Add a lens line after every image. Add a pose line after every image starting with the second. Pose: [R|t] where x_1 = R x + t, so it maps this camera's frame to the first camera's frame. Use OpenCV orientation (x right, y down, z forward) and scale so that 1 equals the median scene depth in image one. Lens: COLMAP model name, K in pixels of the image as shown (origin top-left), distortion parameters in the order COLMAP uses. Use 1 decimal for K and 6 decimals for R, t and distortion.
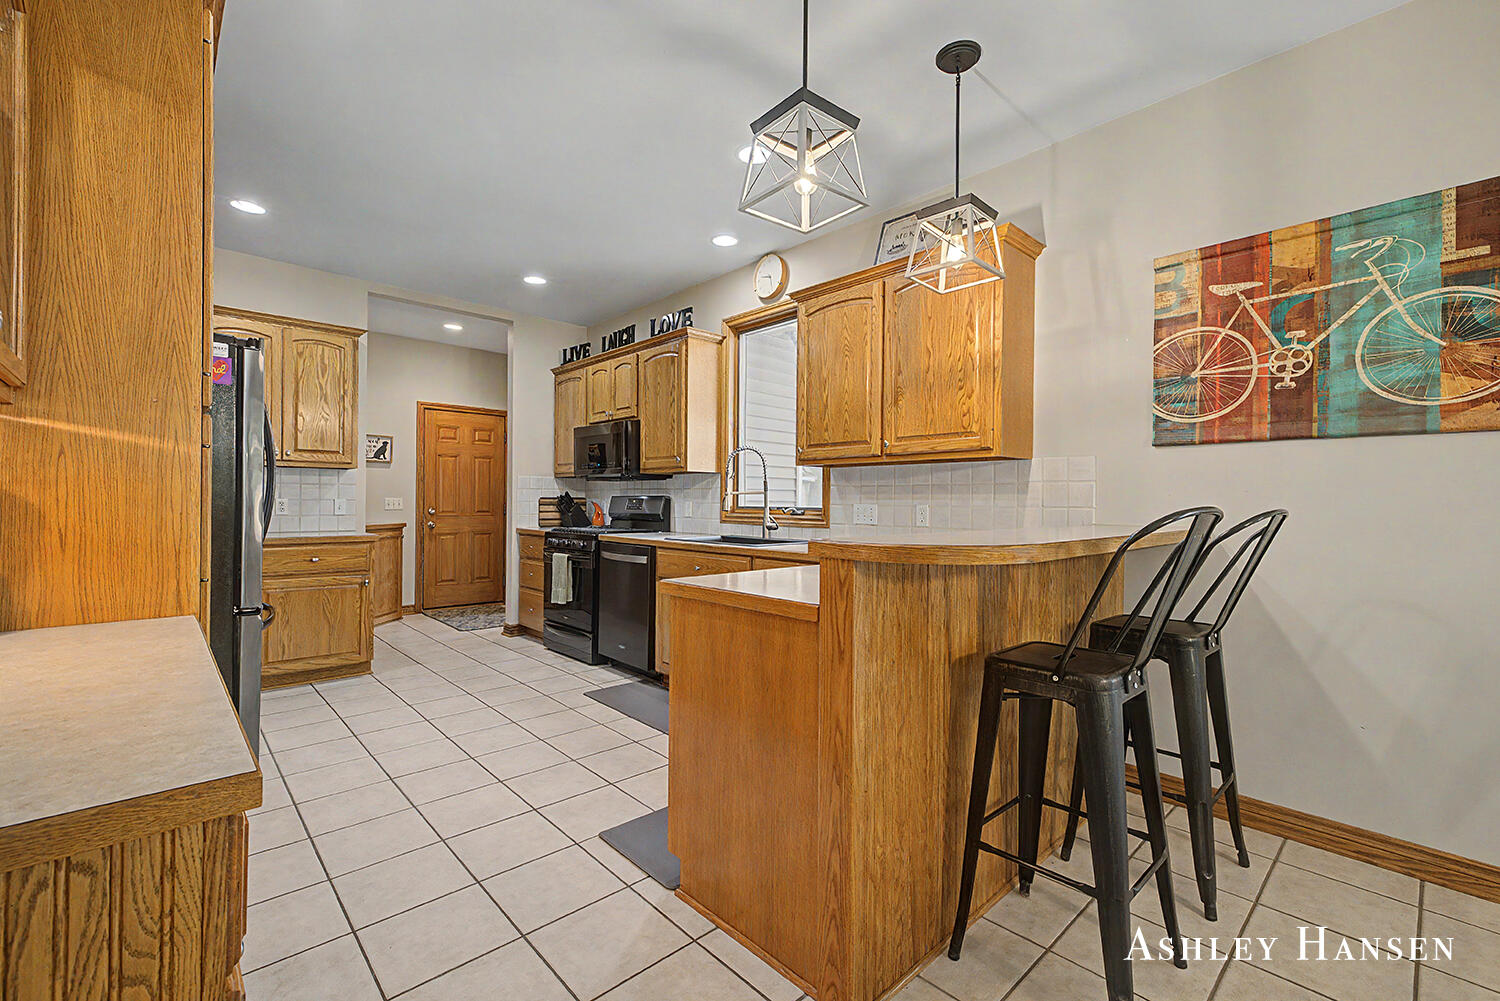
lens RADIAL K [[646.7, 0, 753.8], [0, 646.7, 500.7], [0, 0, 1]] dist [0.015654, 0.000503]
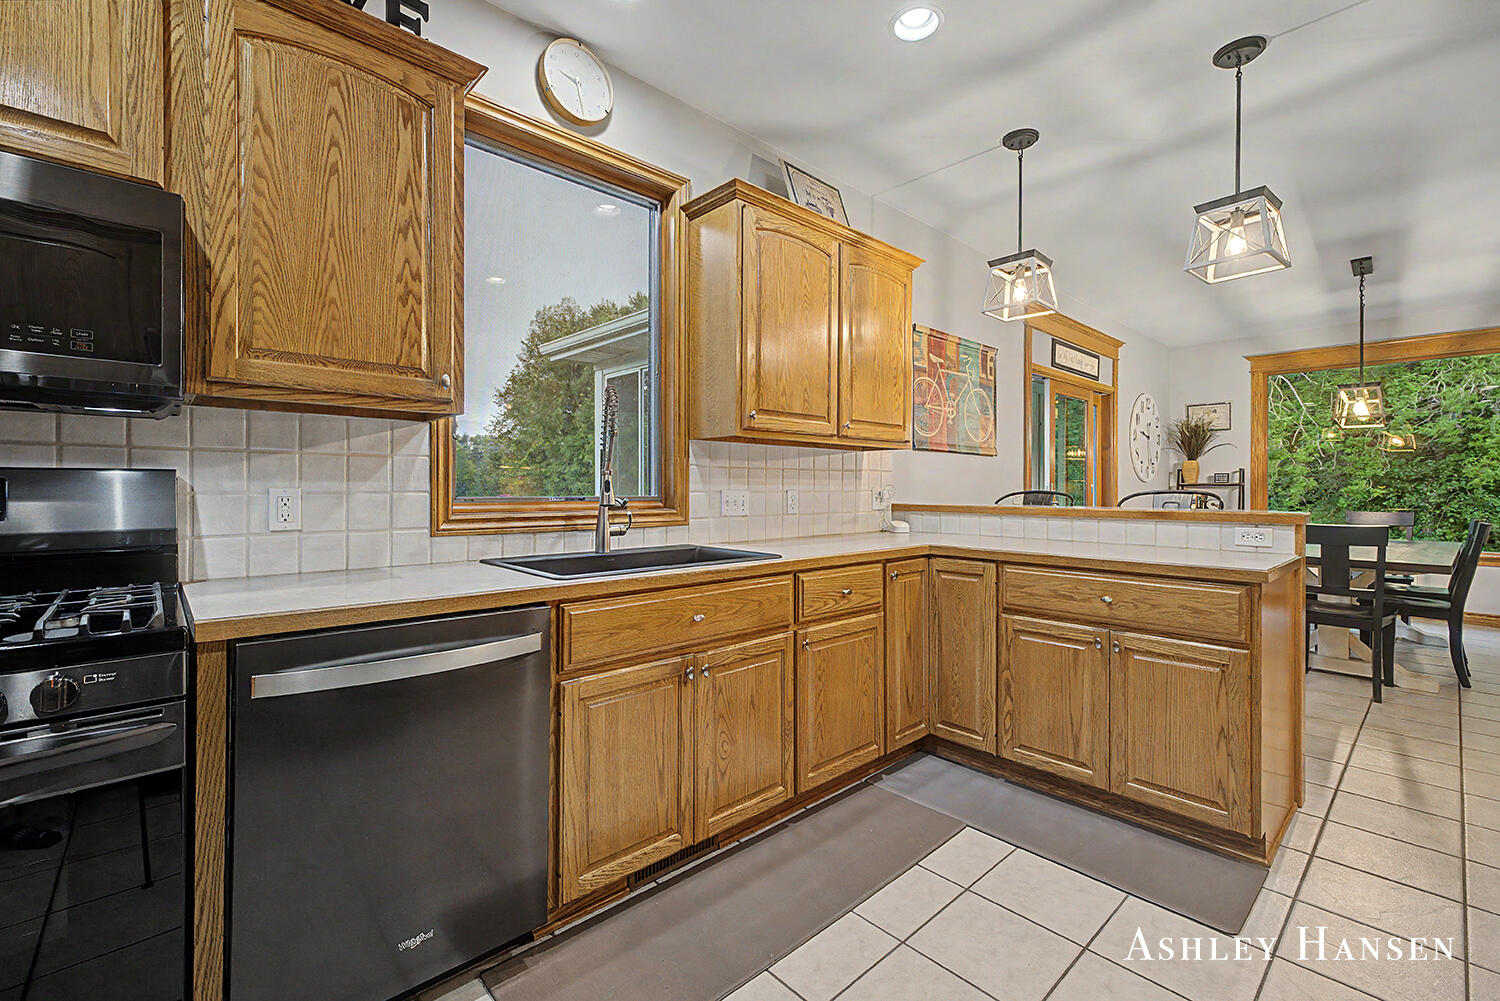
lens RADIAL K [[646.7, 0, 751.9], [0, 646.7, 490.6], [0, 0, 1]] dist [0.015654, 0.000503]
pose [[-0.002628, -0.011190, 0.999934, -0.907719], [-0.001822, 0.999936, 0.011185, -0.004579], [-0.999995, -0.001793, -0.002649, 1.432159]]
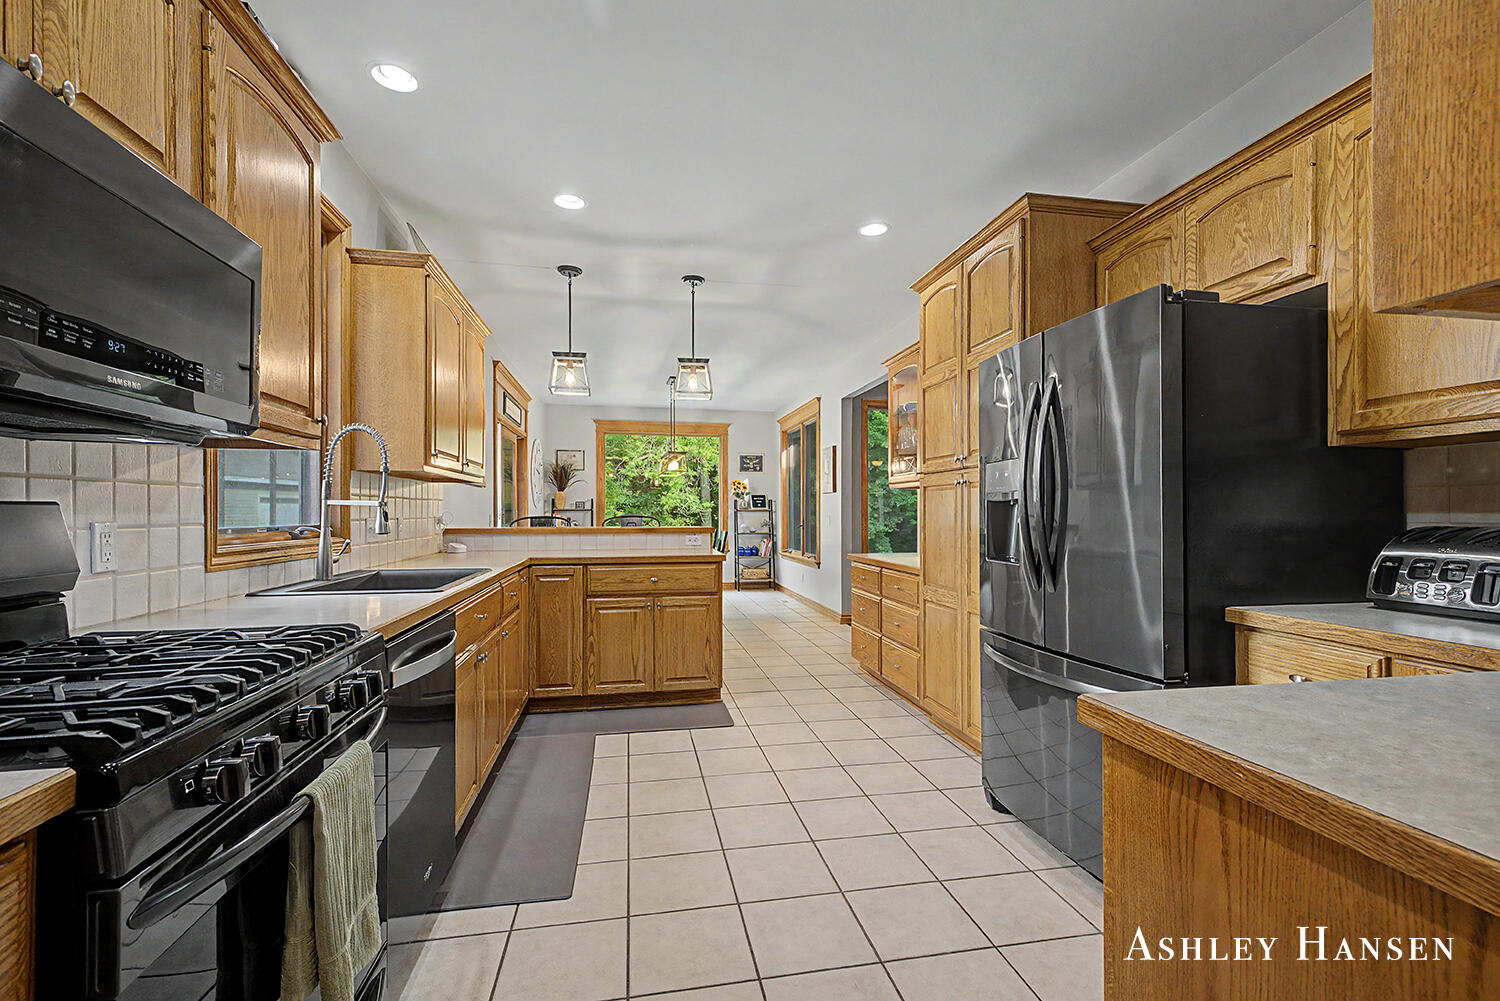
lens RADIAL K [[646.7, 0, 754.0], [0, 646.7, 507.6], [0, 0, 1]] dist [0.015654, 0.000503]
pose [[-0.846165, -0.003134, 0.532912, -1.034432], [-0.004923, 0.999986, -0.001935, -0.013799], [-0.532899, -0.004260, -0.846168, 2.137023]]
